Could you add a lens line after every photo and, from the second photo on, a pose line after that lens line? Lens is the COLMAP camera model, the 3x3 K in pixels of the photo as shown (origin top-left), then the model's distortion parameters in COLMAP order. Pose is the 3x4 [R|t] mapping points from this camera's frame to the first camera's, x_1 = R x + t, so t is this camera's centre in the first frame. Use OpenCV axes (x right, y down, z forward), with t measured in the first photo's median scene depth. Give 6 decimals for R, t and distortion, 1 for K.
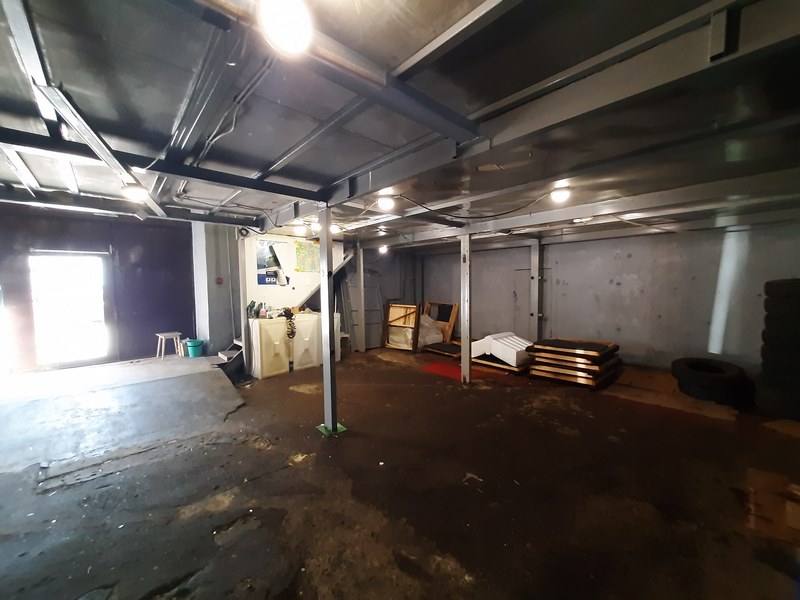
lens RADIAL K [[314.2, 0, 408.9], [0, 314.2, 305.9], [0, 0, 1]] dist [-0.001423, -0.000199]
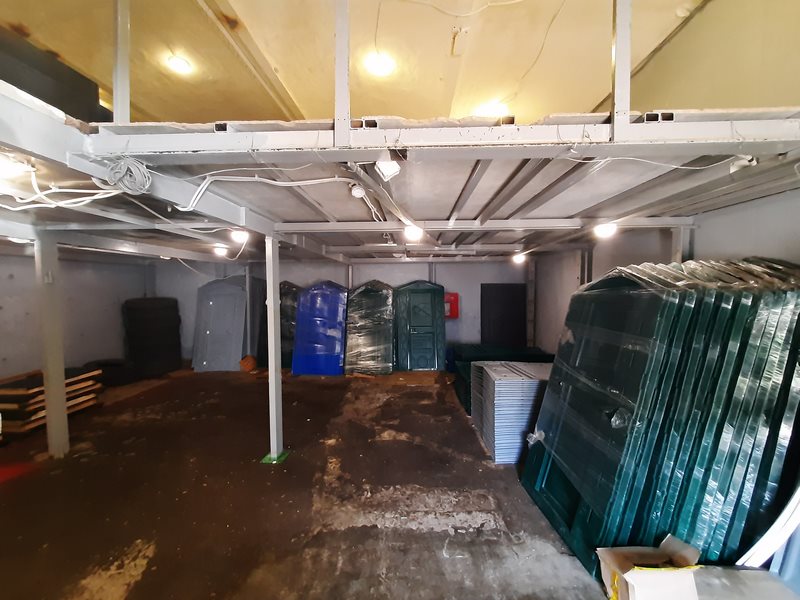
lens RADIAL K [[314.2, 0, 407.3], [0, 314.2, 301.1], [0, 0, 1]] dist [-0.001423, -0.000199]
pose [[-0.708813, -0.018648, 0.705150, -0.762984], [0.057401, 0.994811, 0.084006, -0.099256], [-0.703057, 0.100021, -0.704064, 0.840298]]
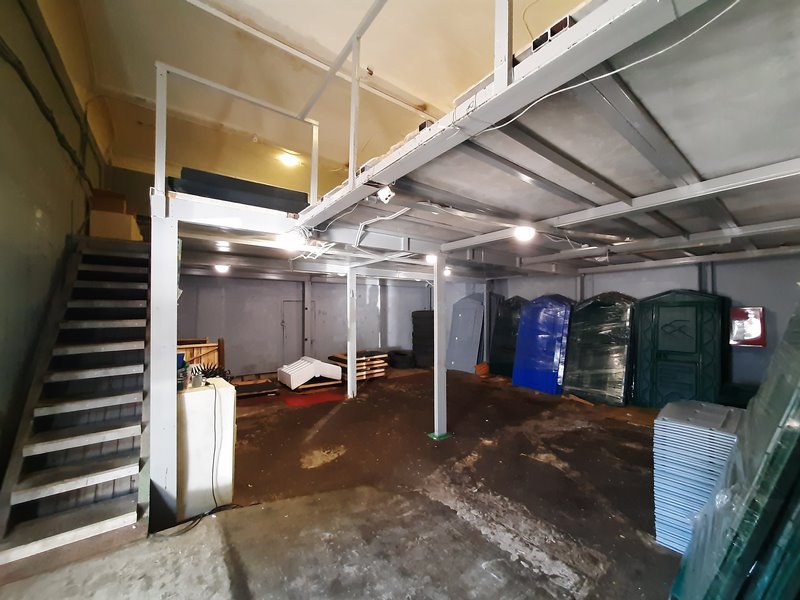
lens RADIAL K [[314.2, 0, 407.6], [0, 314.2, 303.1], [0, 0, 1]] dist [-0.001423, -0.000199]
pose [[0.097088, 0.027289, 0.994902, -0.909454], [0.066001, 0.997247, -0.033794, -0.052817], [-0.993085, 0.068945, 0.095020, 0.601920]]
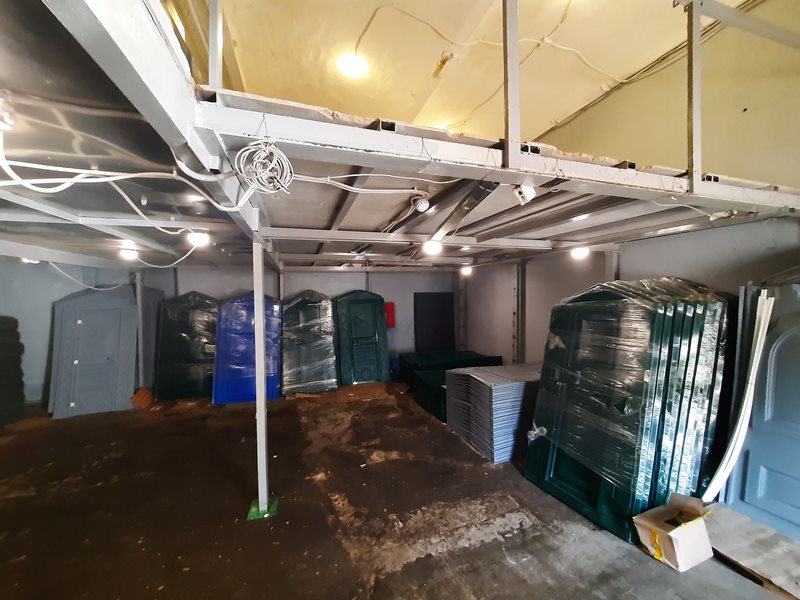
lens RADIAL K [[314.2, 0, 408.9], [0, 314.2, 301.3], [0, 0, 1]] dist [-0.001423, -0.000199]
pose [[-0.911127, 0.008874, 0.412031, -0.579573], [0.047255, 0.995424, 0.083054, -0.123680], [-0.409409, 0.095143, -0.907377, 0.950564]]
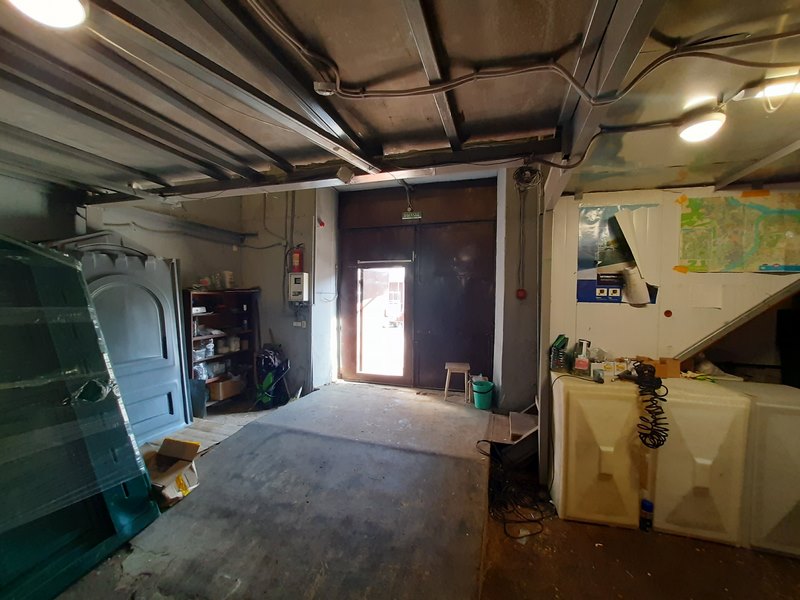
lens RADIAL K [[314.2, 0, 405.2], [0, 314.2, 300.9], [0, 0, 1]] dist [-0.001423, -0.000199]
pose [[0.490158, 0.024455, -0.871291, -0.193244], [-0.079133, 0.996727, -0.016542, -0.041024], [0.868034, 0.077056, 0.490489, 0.540218]]
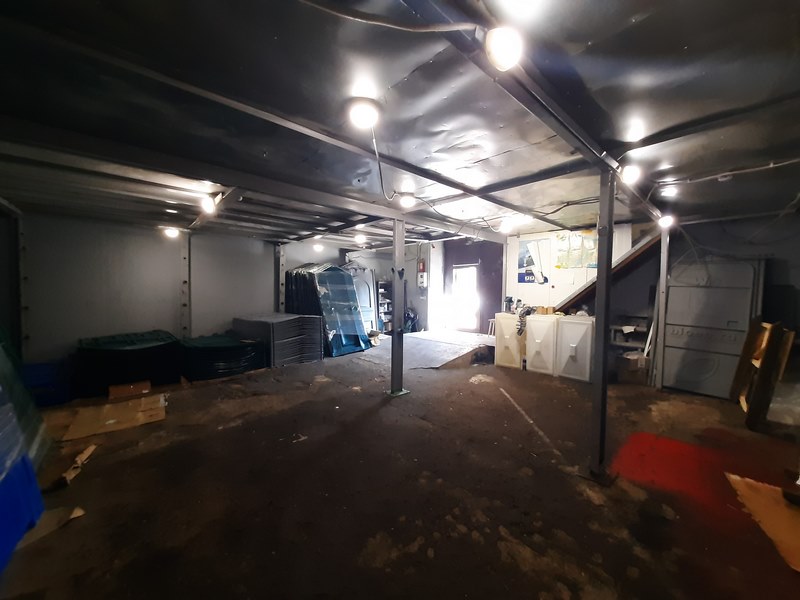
lens RADIAL K [[314.2, 0, 404.6], [0, 314.2, 300.3], [0, 0, 1]] dist [-0.001423, -0.000199]
pose [[-0.010636, 0.040927, -0.999106, 0.617734], [-0.080538, 0.995881, 0.041652, -0.020618], [0.996695, 0.080909, -0.007296, 0.622776]]
